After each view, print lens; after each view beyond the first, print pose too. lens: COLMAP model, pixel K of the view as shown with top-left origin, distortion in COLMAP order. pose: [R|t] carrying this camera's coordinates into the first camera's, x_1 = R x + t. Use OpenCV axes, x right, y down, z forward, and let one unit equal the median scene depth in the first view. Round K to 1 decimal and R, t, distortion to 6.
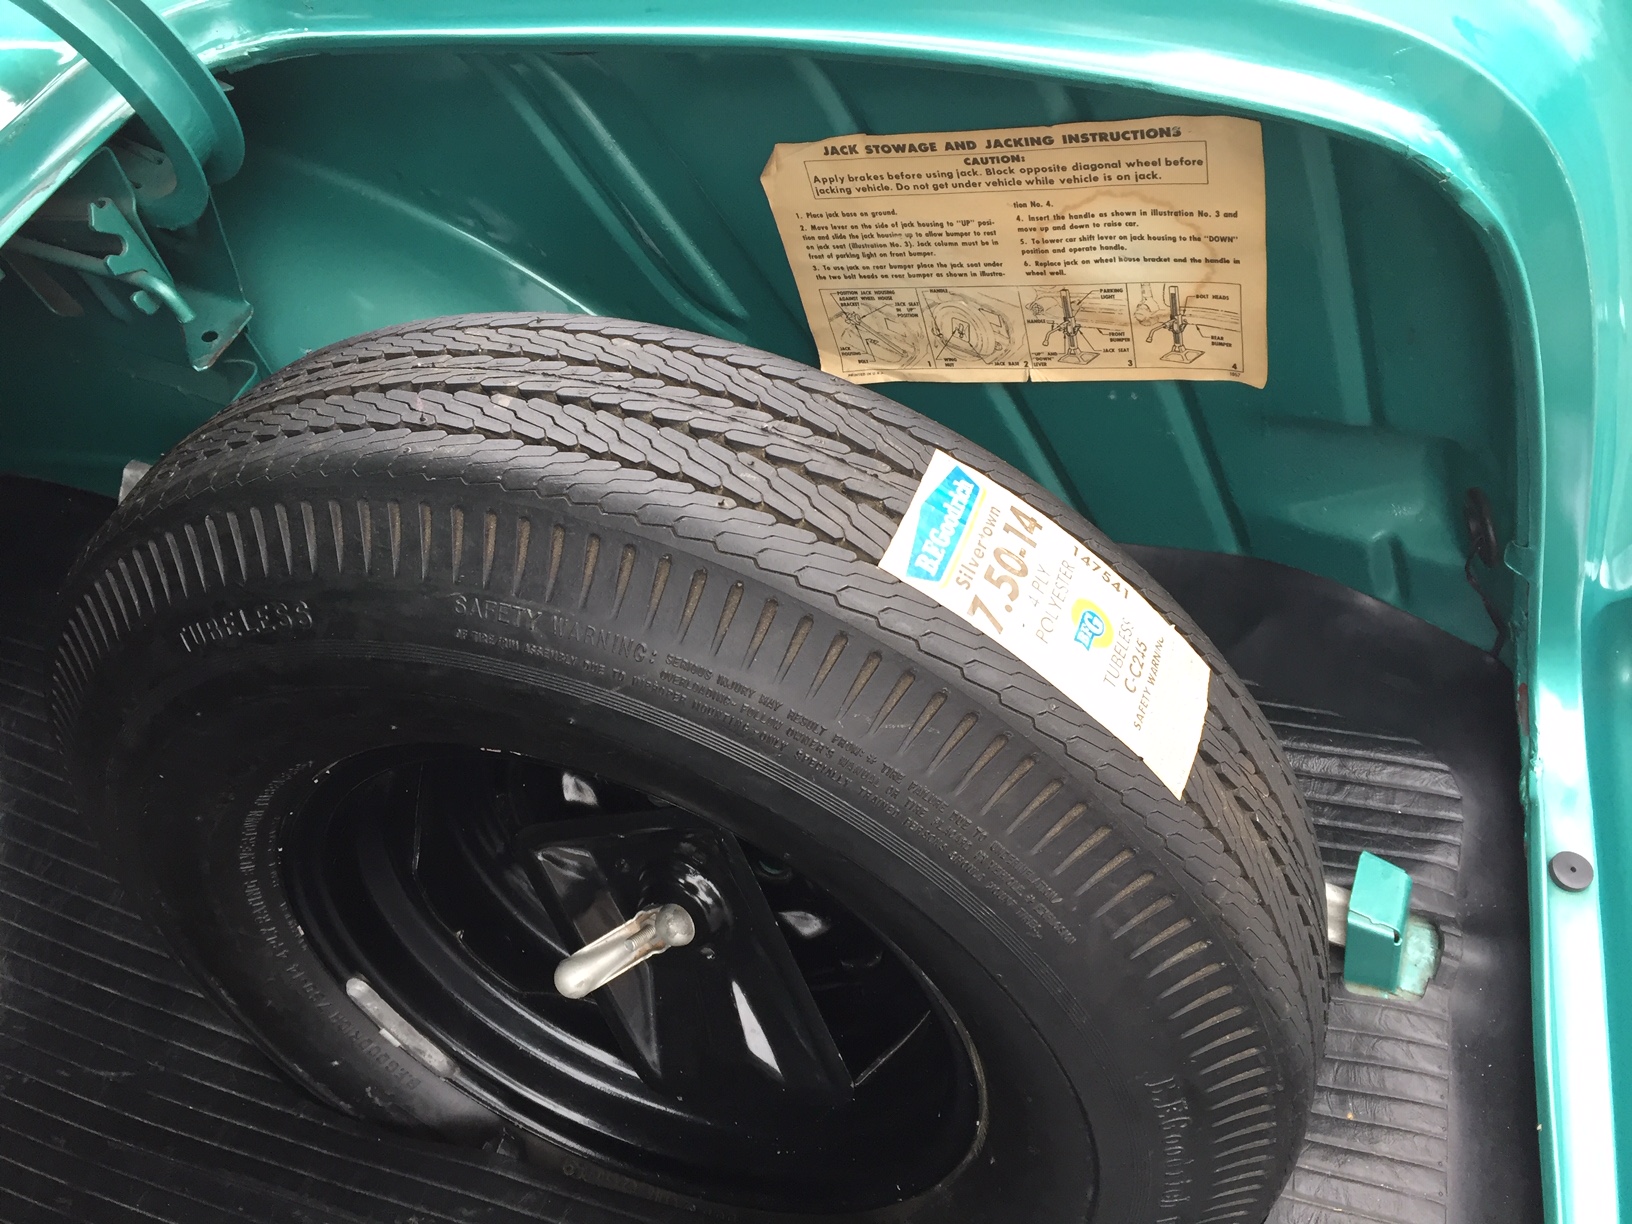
lens RADIAL K [[1387.4, 0, 816.0], [0, 1387.4, 612.0], [0, 0, 1]] dist [0.094243, -0.127538]
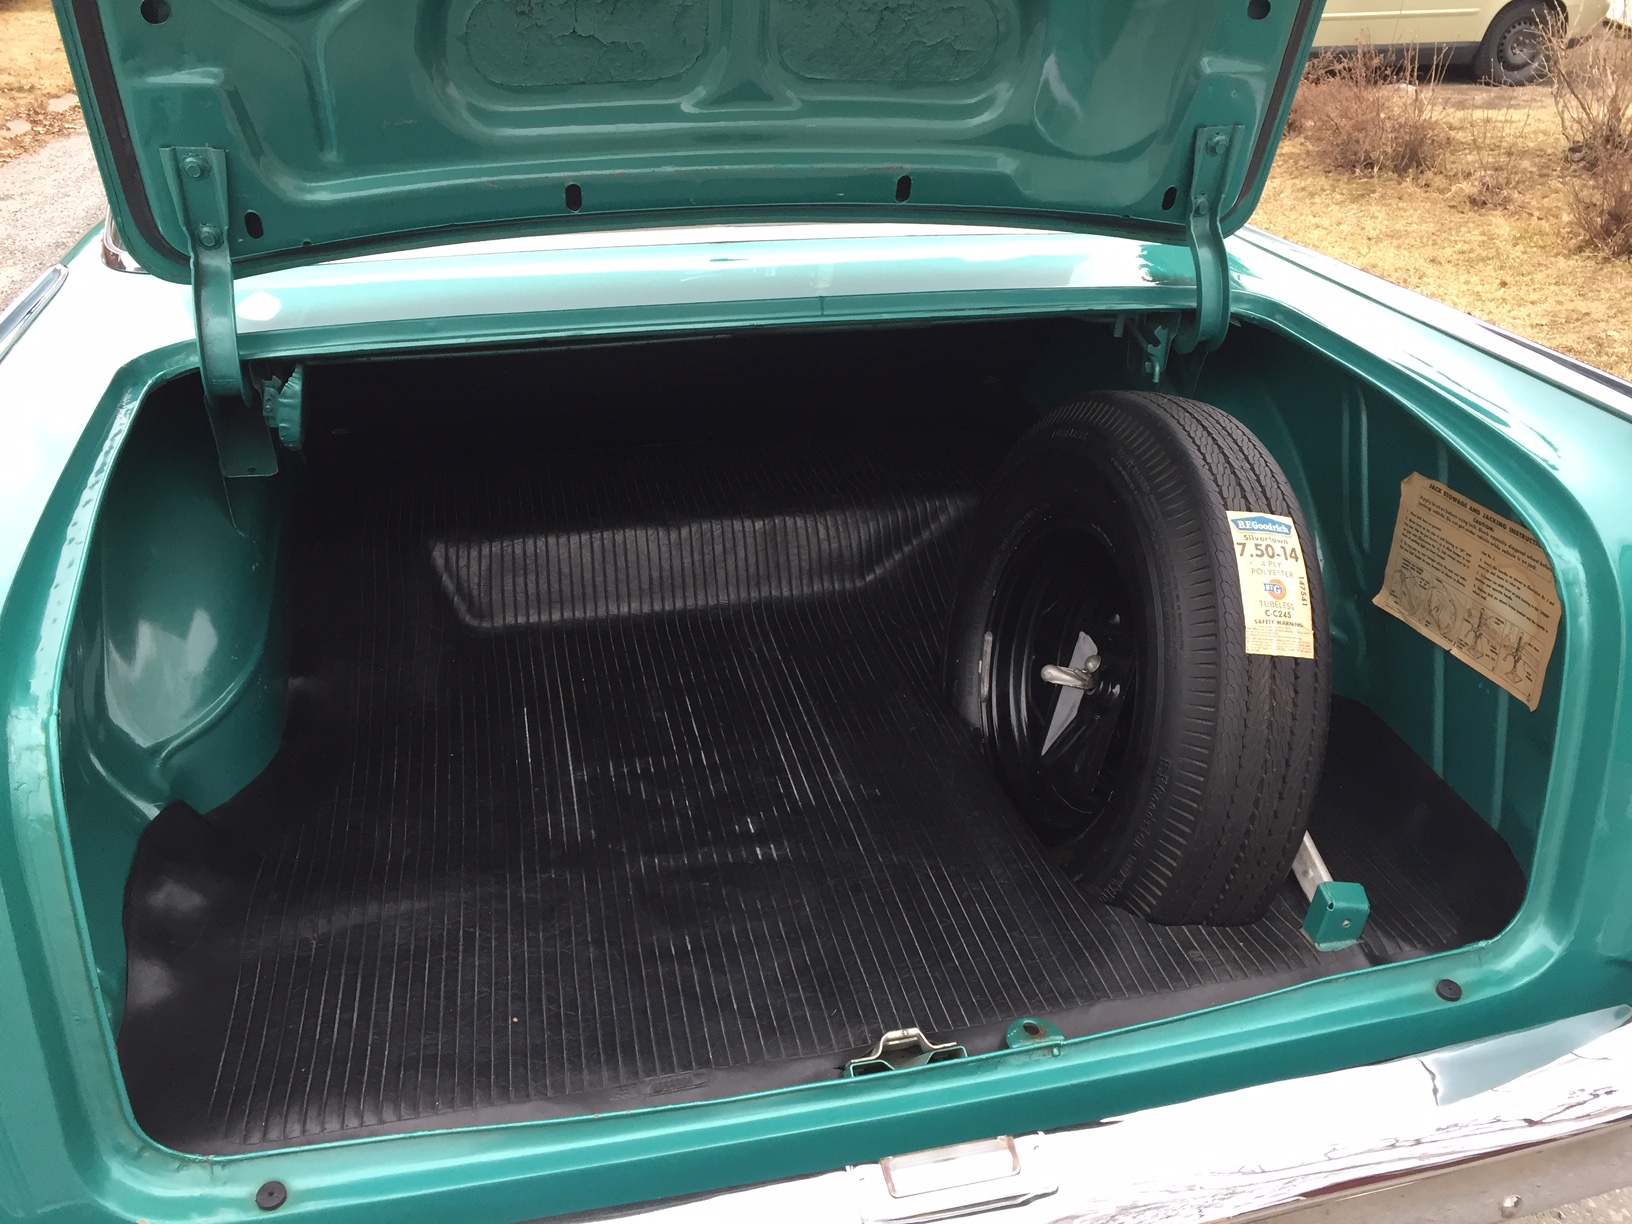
lens RADIAL K [[1387.4, 0, 816.0], [0, 1387.4, 612.0], [0, 0, 1]] dist [0.094243, -0.127538]
pose [[0.496940, 0.583803, -0.642048, 0.984532], [-0.744249, 0.667199, 0.030629, 0.396992], [0.446255, 0.462623, 0.766052, -0.884570]]
